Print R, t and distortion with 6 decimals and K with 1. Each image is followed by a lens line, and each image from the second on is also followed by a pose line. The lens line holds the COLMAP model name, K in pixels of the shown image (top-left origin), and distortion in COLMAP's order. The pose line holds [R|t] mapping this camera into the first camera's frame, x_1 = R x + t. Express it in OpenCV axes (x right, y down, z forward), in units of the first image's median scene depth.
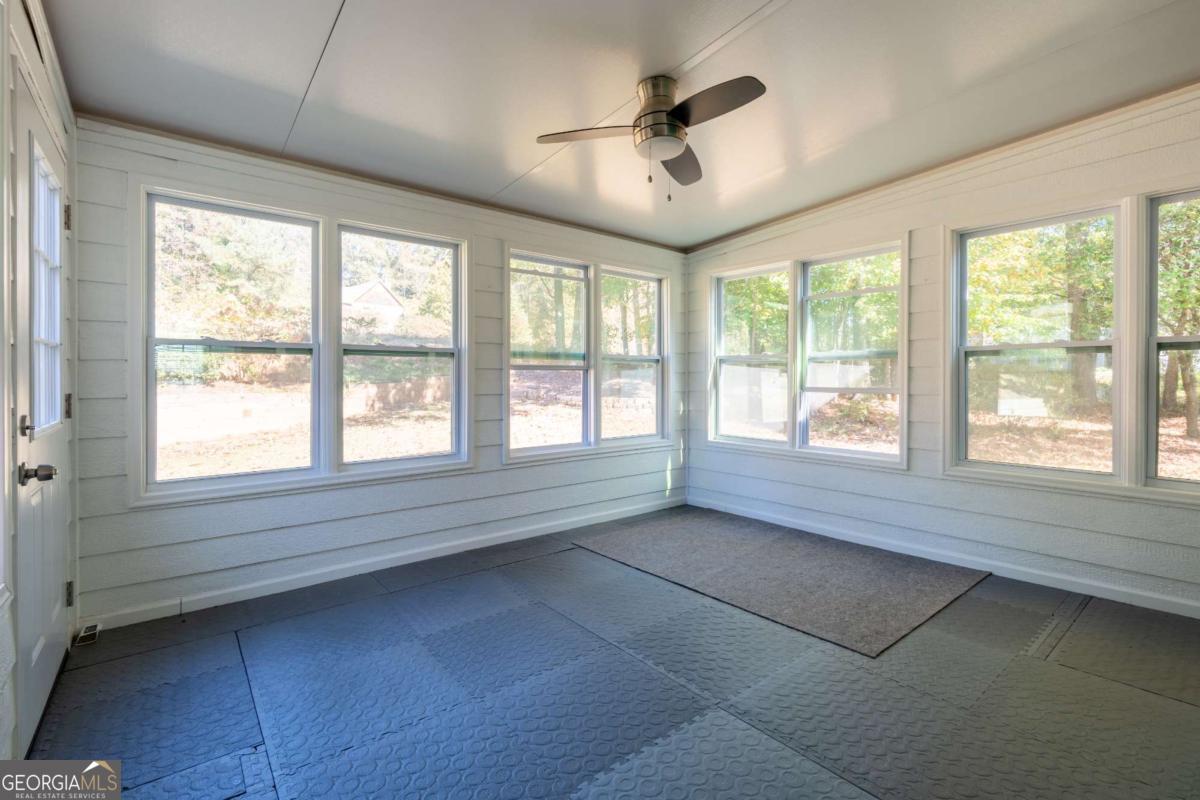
lens RADIAL K [[536.7, 0, 601.6], [0, 536.7, 380.7], [0, 0, 1]] dist [-0.001355, -0.000056]
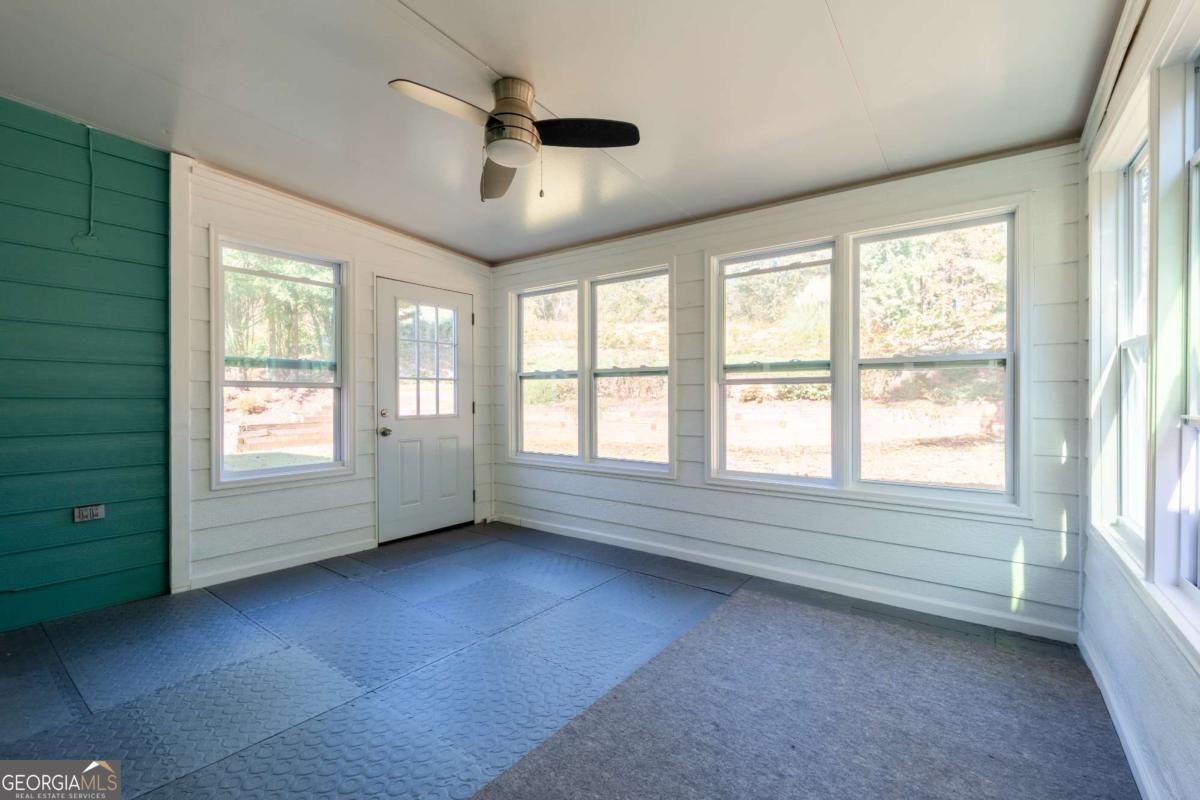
lens RADIAL K [[516.7, 0, 600.0], [0, 516.7, 400.0], [0, 0, 1]] dist [-0.000341, 0.000094]
pose [[0.238134, 0.006418, -0.971211, 0.678278], [-0.002818, 0.999979, 0.005917, 0.001652], [0.971228, 0.001328, 0.238147, 0.603326]]
